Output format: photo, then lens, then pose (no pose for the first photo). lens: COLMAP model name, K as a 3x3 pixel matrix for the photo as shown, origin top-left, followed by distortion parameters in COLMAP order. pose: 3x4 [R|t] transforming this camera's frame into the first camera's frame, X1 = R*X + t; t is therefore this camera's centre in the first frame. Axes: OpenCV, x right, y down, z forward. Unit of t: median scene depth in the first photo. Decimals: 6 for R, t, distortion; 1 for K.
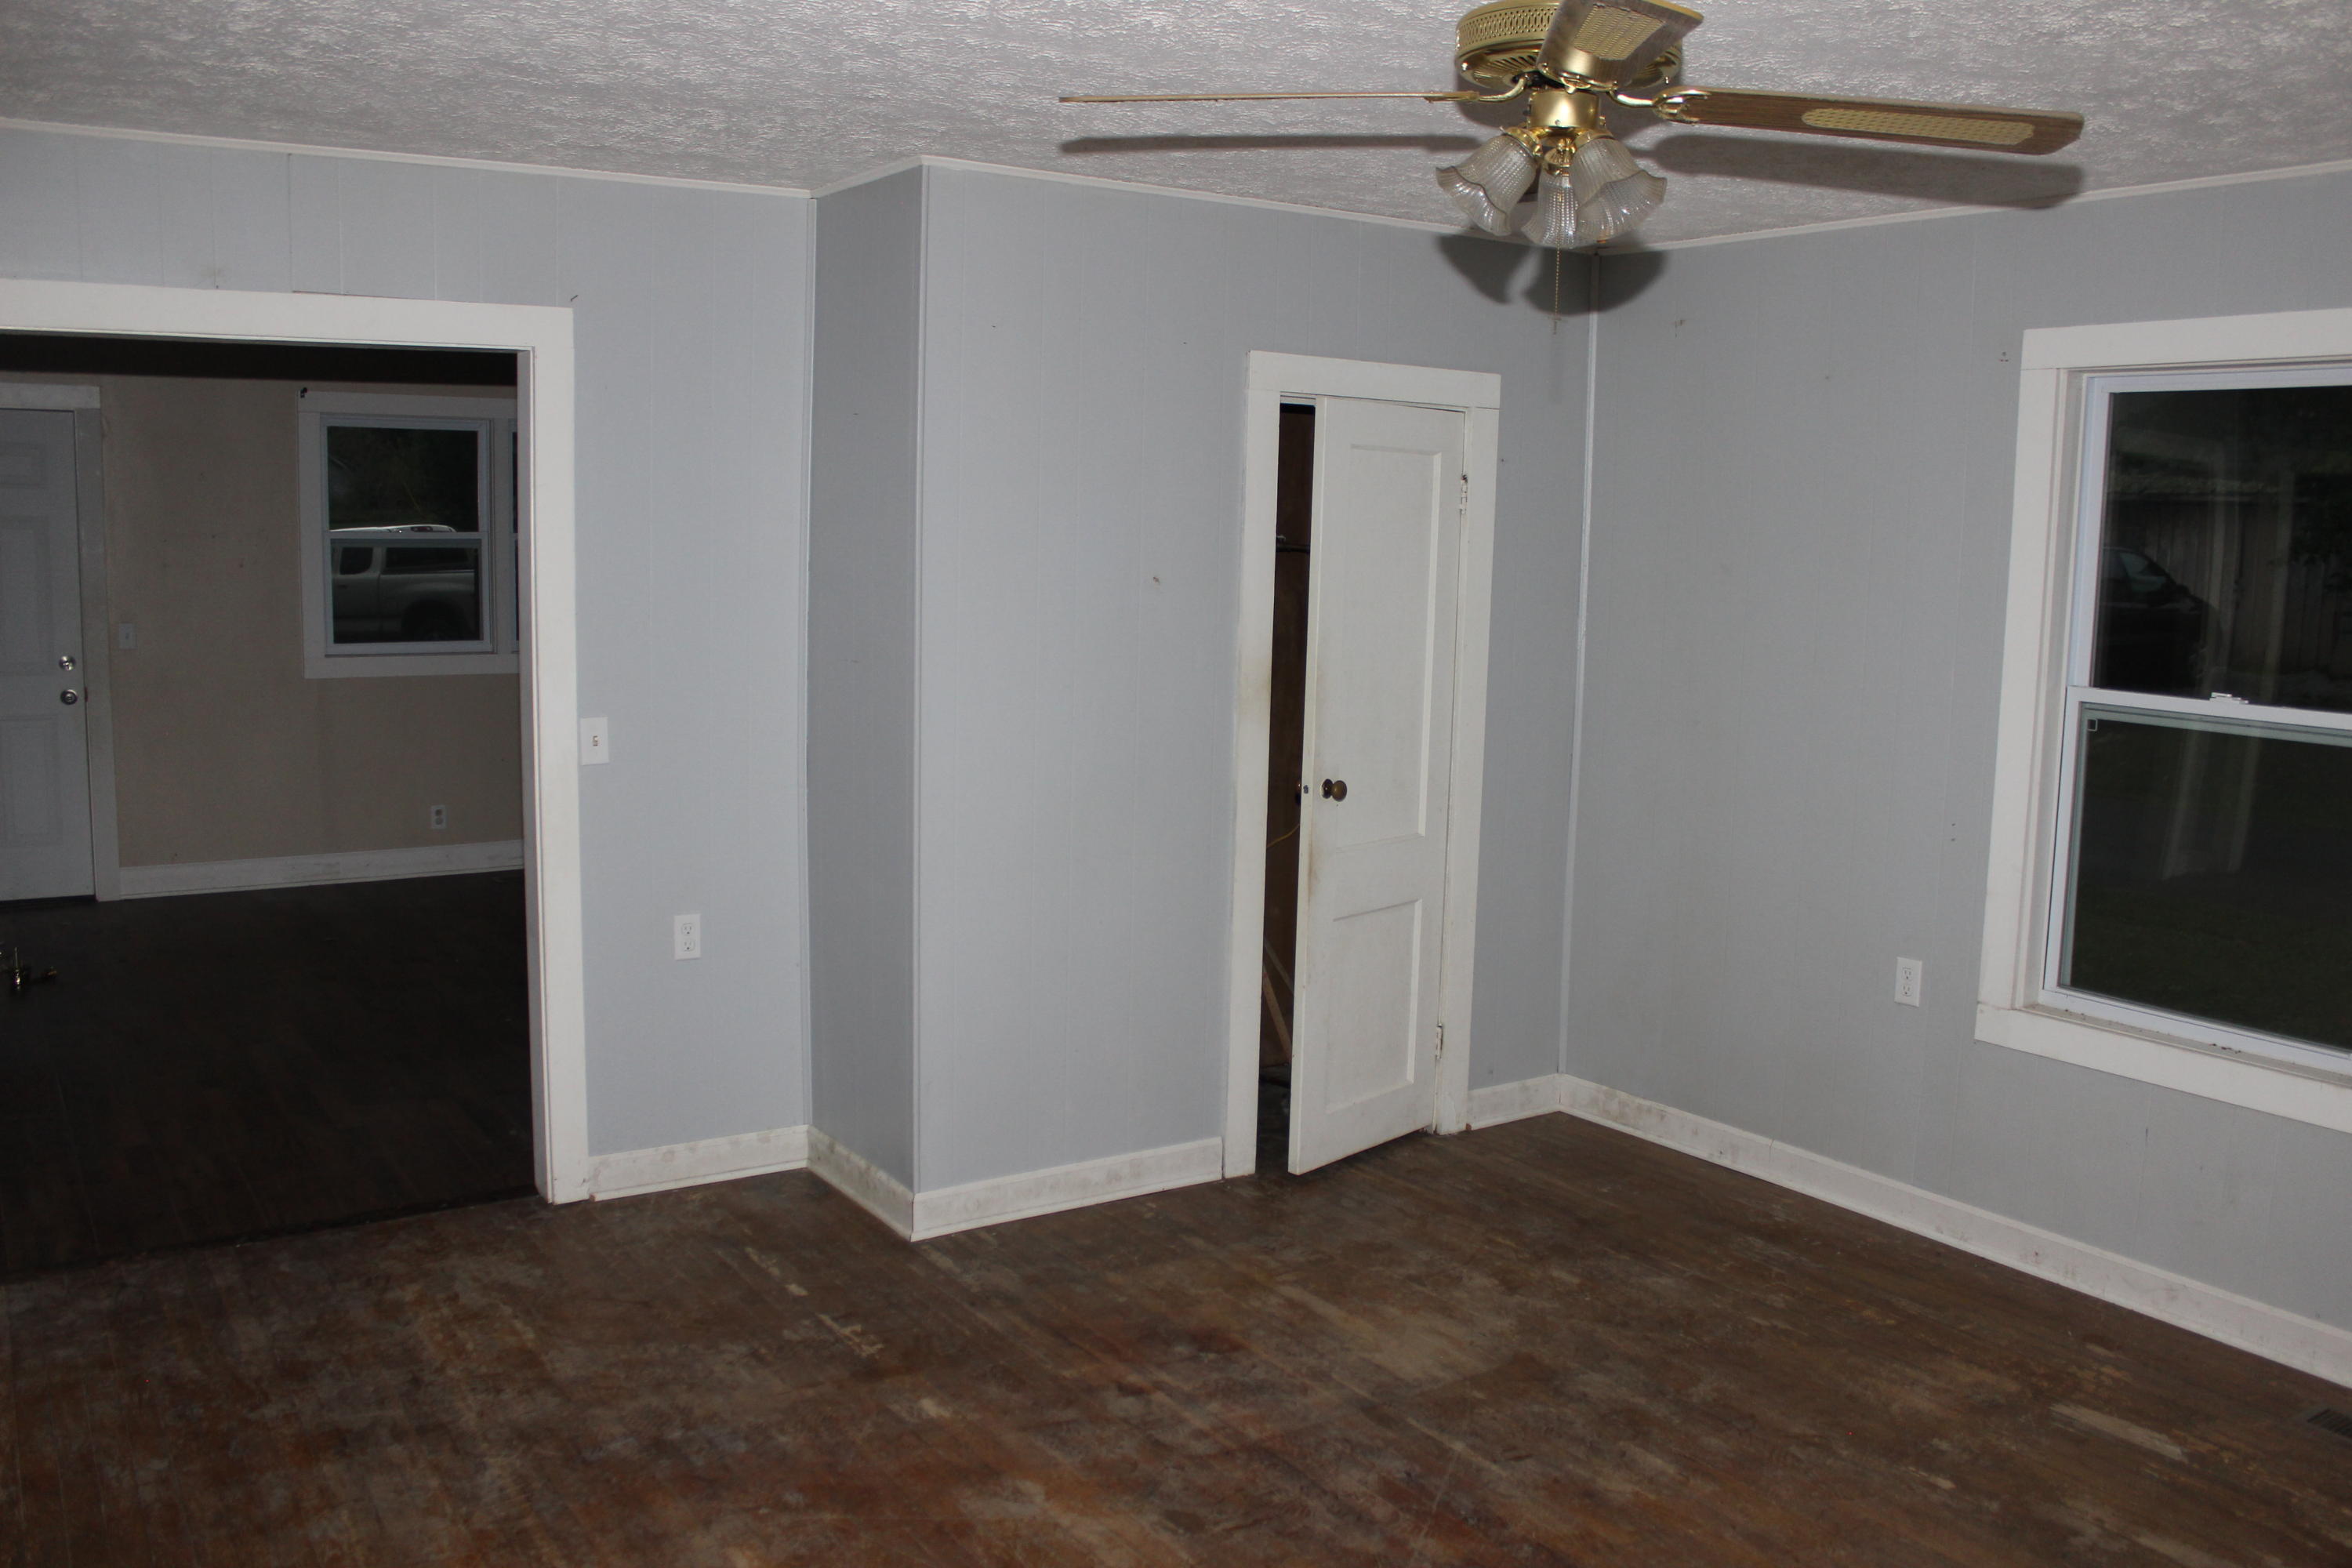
lens RADIAL K [[1945.3, 0, 1176.0], [0, 1945.3, 784.0], [0, 0, 1]] dist [-0.150909, 0.140070]
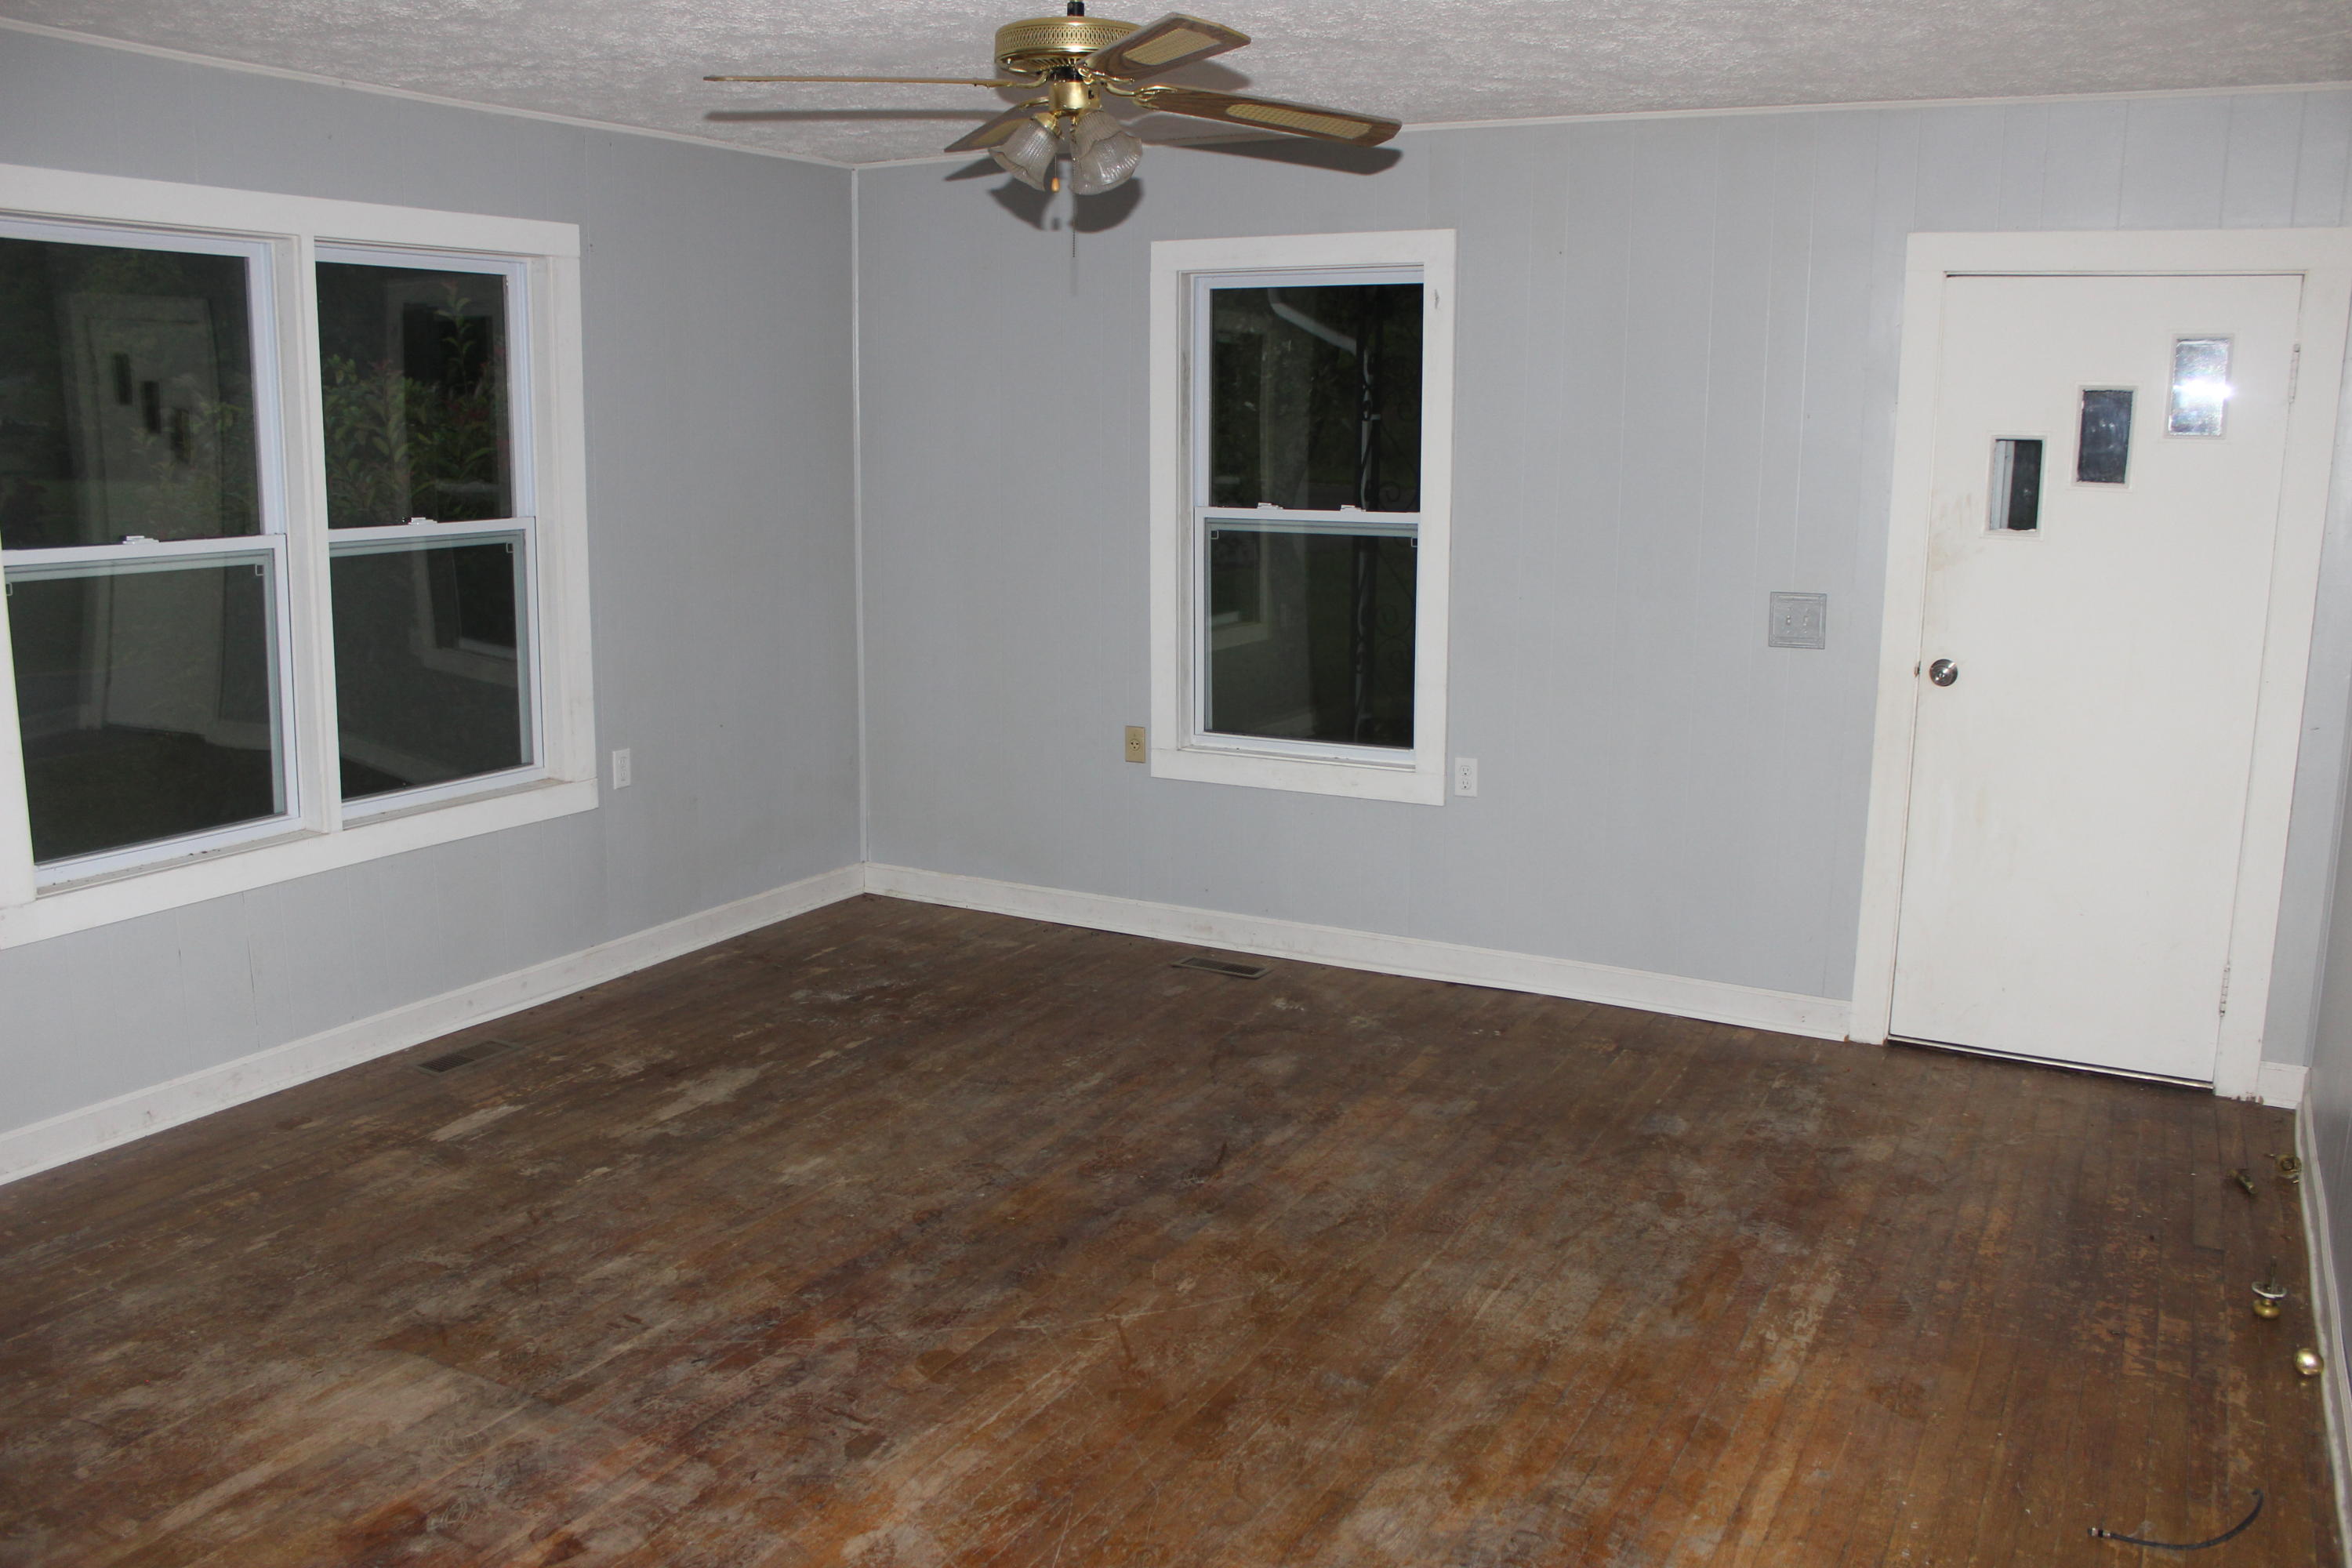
lens RADIAL K [[1945.3, 0, 1176.0], [0, 1945.3, 784.0], [0, 0, 1]] dist [-0.150909, 0.140070]
pose [[-0.465126, -0.190199, 0.864571, -0.739882], [0.099917, 0.959126, 0.264754, -0.151686], [-0.879588, 0.209529, -0.427110, 1.066193]]
